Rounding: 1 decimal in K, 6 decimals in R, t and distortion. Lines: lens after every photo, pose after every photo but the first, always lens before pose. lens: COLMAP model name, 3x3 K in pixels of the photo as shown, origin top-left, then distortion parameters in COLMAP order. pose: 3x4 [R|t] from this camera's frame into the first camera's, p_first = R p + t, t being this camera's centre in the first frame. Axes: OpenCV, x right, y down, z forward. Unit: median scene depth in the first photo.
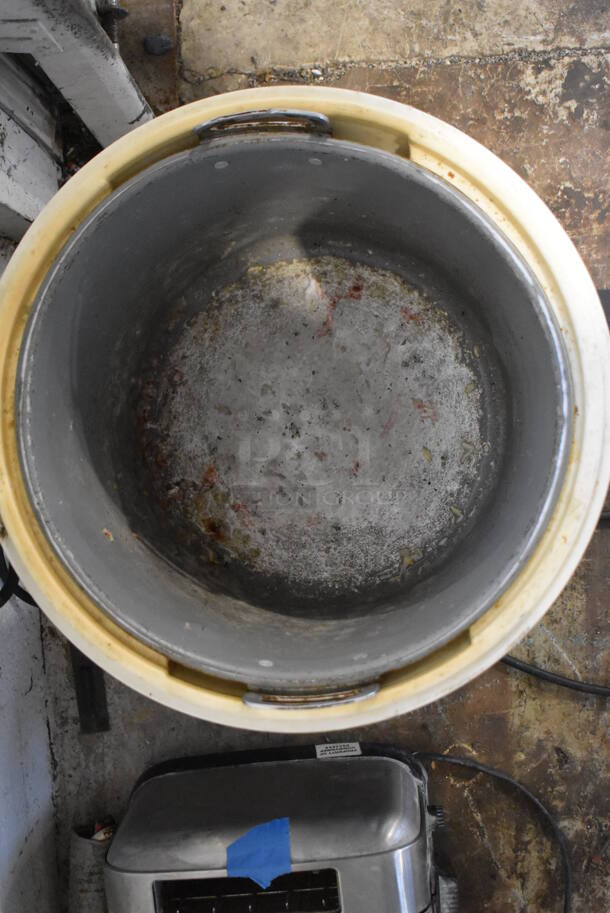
lens RADIAL K [[1105.3, 0, 307.5], [0, 1105.3, 456.1], [0, 0, 1]] dist [-0.065892, 0.000000]
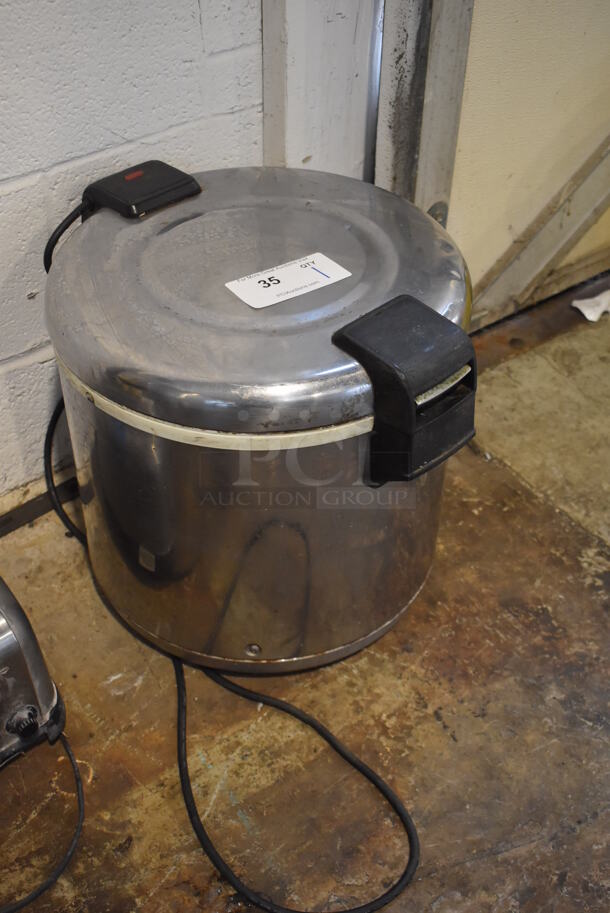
lens RADIAL K [[1105.3, 0, 306.7], [0, 1105.3, 457.7], [0, 0, 1]] dist [-0.065892, 0.000000]
pose [[0.555579, 0.621555, -0.552270, 0.656044], [-0.828796, 0.360818, -0.427677, 0.436731], [-0.066556, 0.695328, 0.715604, 0.025979]]
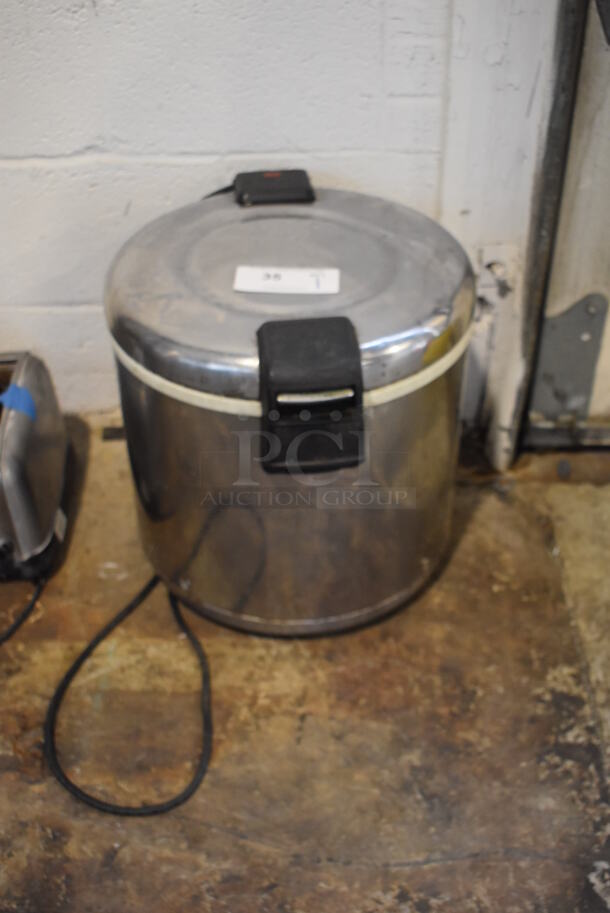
lens RADIAL K [[1105.3, 0, 306.2], [0, 1105.3, 457.5], [0, 0, 1]] dist [-0.065892, 0.000000]
pose [[-0.056617, 0.686041, -0.725357, 0.942224], [-0.998345, -0.031536, 0.048099, -0.106508], [0.010123, 0.726879, 0.686691, -0.018543]]
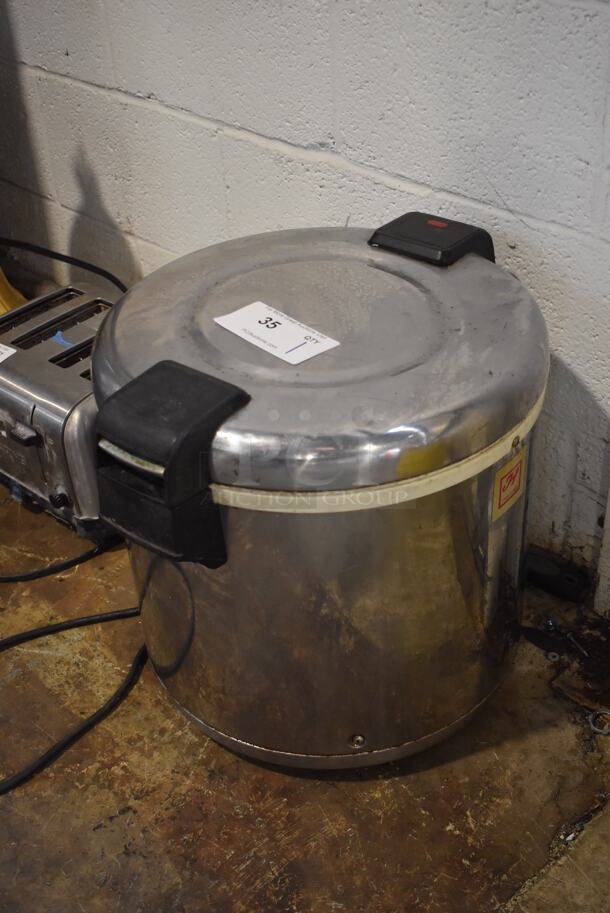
lens RADIAL K [[1105.3, 0, 307.3], [0, 1105.3, 456.2], [0, 0, 1]] dist [-0.065892, 0.000000]
pose [[-0.742198, 0.485720, -0.461755, 0.461616], [-0.660702, -0.414839, 0.625605, -0.664423], [0.112315, 0.769406, 0.628808, 0.124170]]
